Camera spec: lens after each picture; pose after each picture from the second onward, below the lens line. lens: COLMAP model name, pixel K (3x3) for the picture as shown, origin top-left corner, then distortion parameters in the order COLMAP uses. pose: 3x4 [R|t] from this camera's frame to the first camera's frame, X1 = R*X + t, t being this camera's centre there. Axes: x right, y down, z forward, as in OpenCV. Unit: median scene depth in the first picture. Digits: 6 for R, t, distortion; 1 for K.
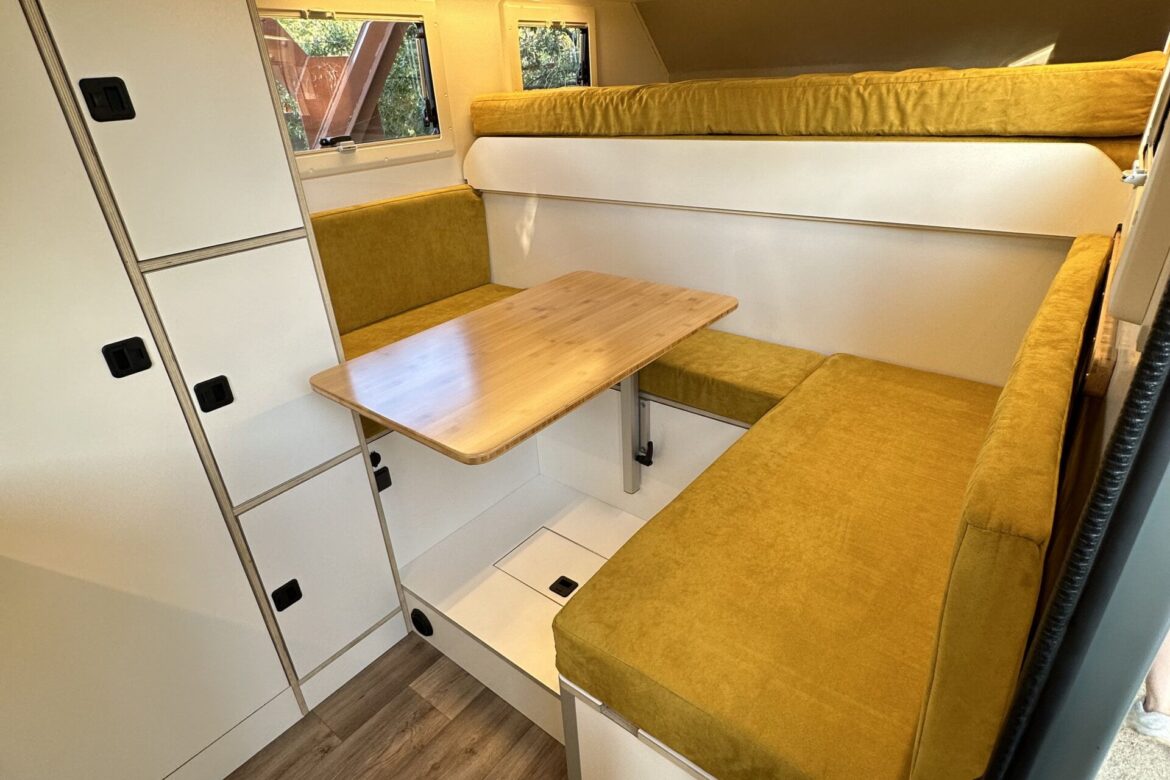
lens RADIAL K [[625.7, 0, 585.0], [0, 625.7, 390.0], [0, 0, 1]] dist [-0.001021, 0.000619]
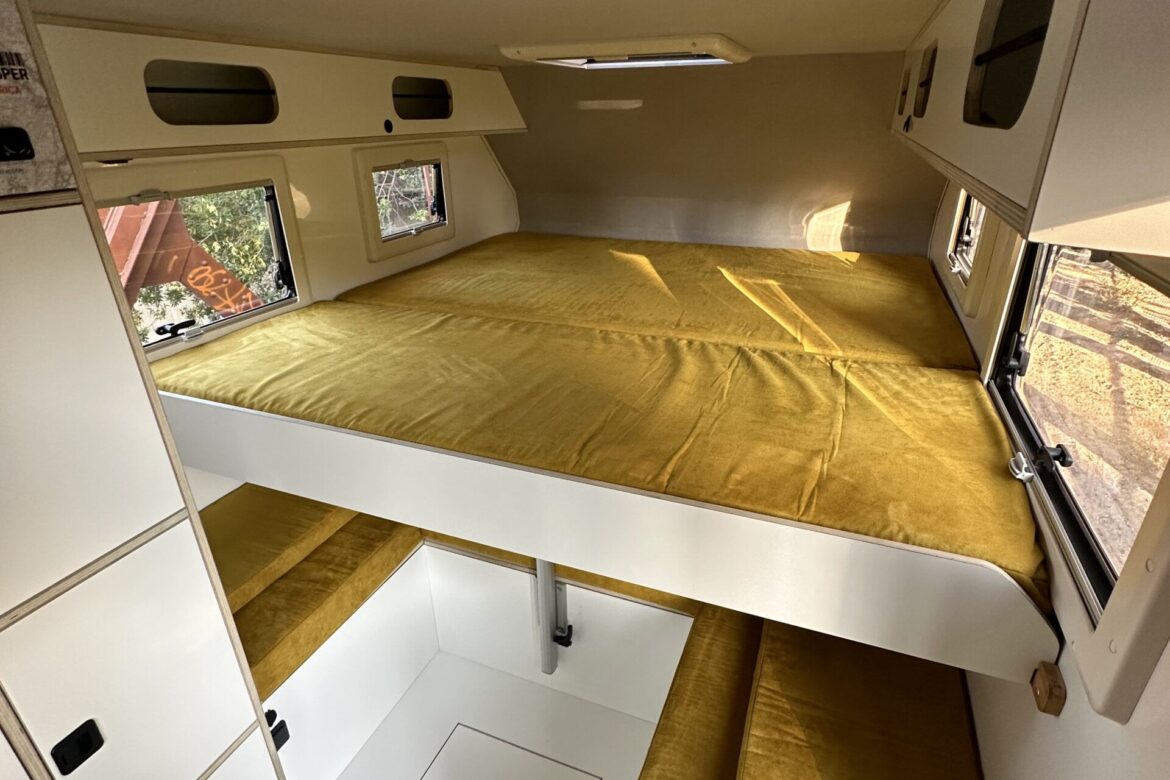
lens RADIAL K [[618.4, 0, 585.0], [0, 618.4, 390.0], [0, 0, 1]] dist [-0.002154, -0.000470]
pose [[0.955647, -0.080261, 0.283367, -0.119198], [0.092899, 0.995180, -0.031423, -0.254314], [-0.279479, 0.056353, 0.958497, 0.037481]]
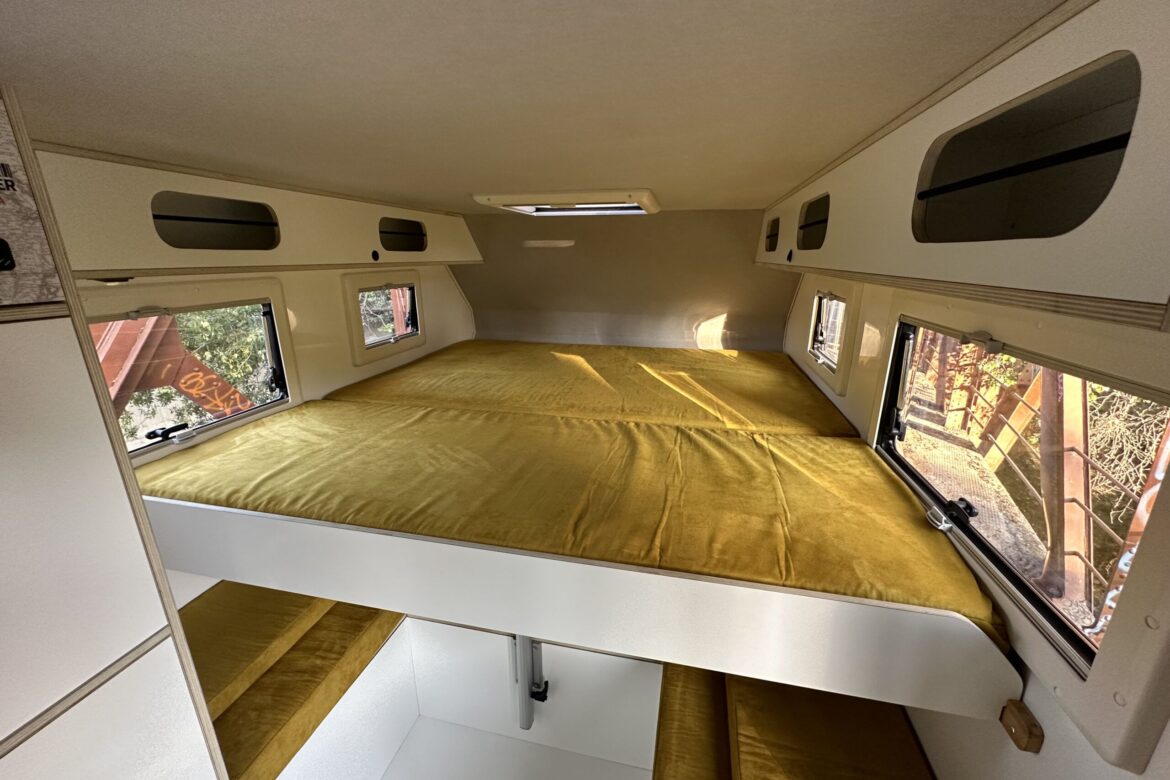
lens RADIAL K [[463.1, 0, 583.1], [0, 463.1, 390.3], [0, 0, 1]] dist [-0.001410, 0.000080]
pose [[0.897735, -0.070656, 0.434834, -0.155731], [0.149558, 0.977314, -0.149967, -0.287360], [-0.414373, 0.199664, 0.887935, 0.146291]]
